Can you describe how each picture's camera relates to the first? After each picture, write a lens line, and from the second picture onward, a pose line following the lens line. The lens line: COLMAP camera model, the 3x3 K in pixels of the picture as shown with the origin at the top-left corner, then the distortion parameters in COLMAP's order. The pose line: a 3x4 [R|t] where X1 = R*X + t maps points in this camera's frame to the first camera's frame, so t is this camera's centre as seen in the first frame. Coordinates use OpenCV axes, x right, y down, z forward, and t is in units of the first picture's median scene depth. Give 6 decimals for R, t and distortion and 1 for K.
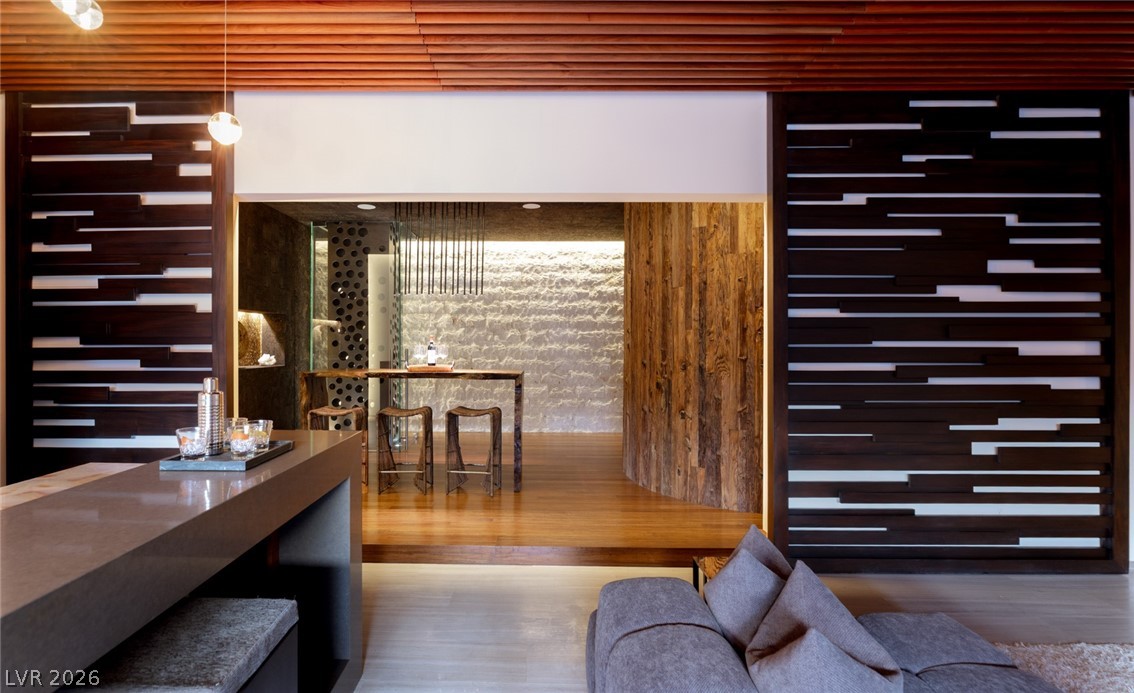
lens RADIAL K [[558.2, 0, 565.4], [0, 558.2, 342.1], [0, 0, 1]] dist [-0.006622, -0.001387]
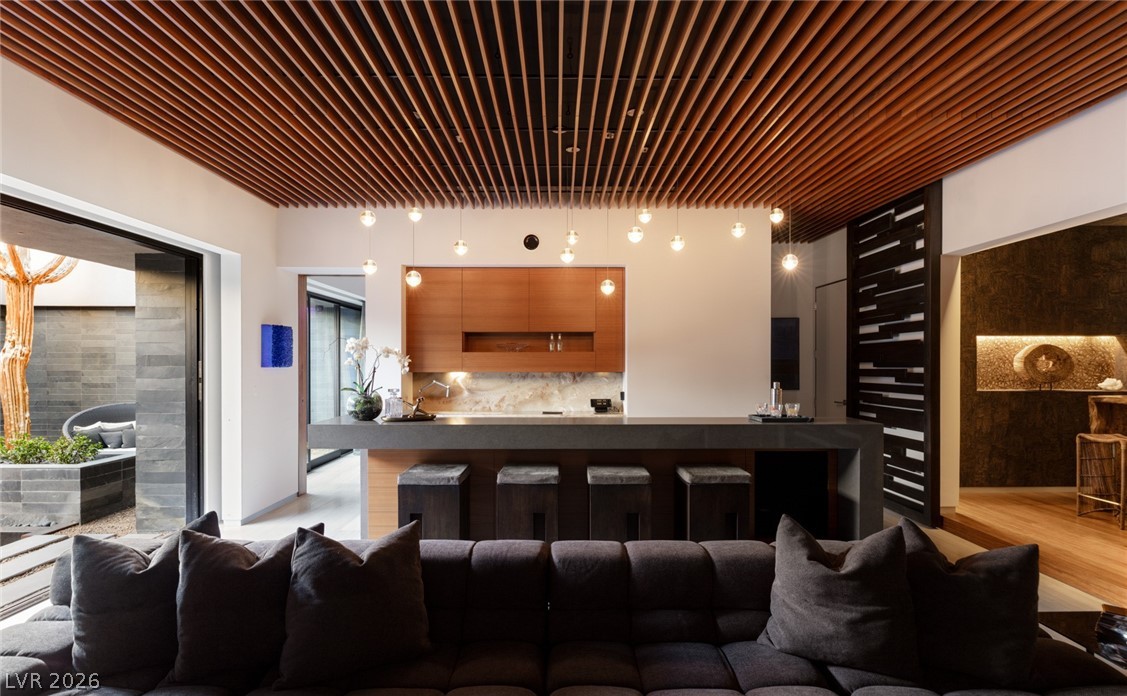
lens RADIAL K [[574.6, 0, 556.0], [0, 574.6, 366.4], [0, 0, 1]] dist [0.003505, -0.001307]
pose [[0.002885, 0.002679, -0.999992, 0.398834], [-0.000950, 0.999996, 0.002677, -0.000488], [0.999995, 0.000943, 0.002888, 0.034608]]
